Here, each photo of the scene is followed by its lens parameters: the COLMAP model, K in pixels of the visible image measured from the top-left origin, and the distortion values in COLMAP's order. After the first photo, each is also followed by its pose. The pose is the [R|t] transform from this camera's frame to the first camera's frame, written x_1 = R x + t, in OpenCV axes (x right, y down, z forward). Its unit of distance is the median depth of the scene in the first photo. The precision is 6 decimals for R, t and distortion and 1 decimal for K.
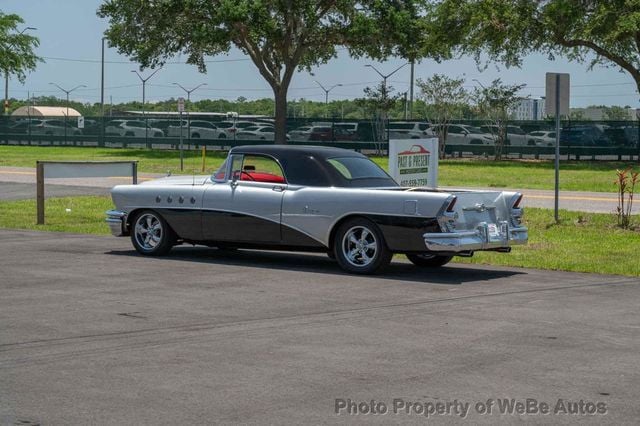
lens RADIAL K [[1304.9, 0, 322.0], [0, 1304.9, 207.2], [0, 0, 1]] dist [0.018273, 0.000000]
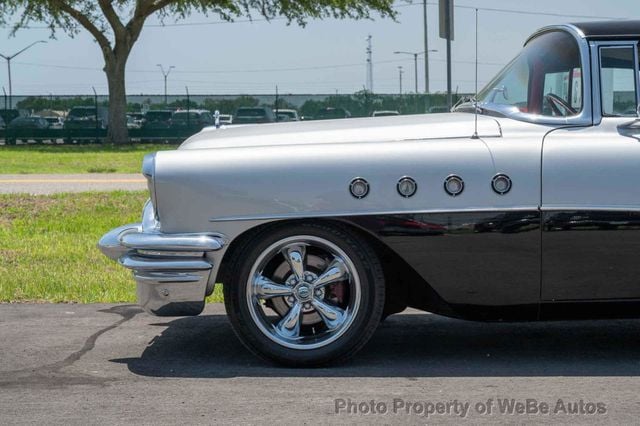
lens RADIAL K [[1304.9, 0, 317.9], [0, 1304.9, 209.1], [0, 0, 1]] dist [0.018273, 0.000000]
pose [[0.836407, -0.052463, 0.545592, -0.147236], [0.050663, 0.998547, 0.018350, -0.003424], [-0.545762, 0.012293, 0.837850, 0.360250]]
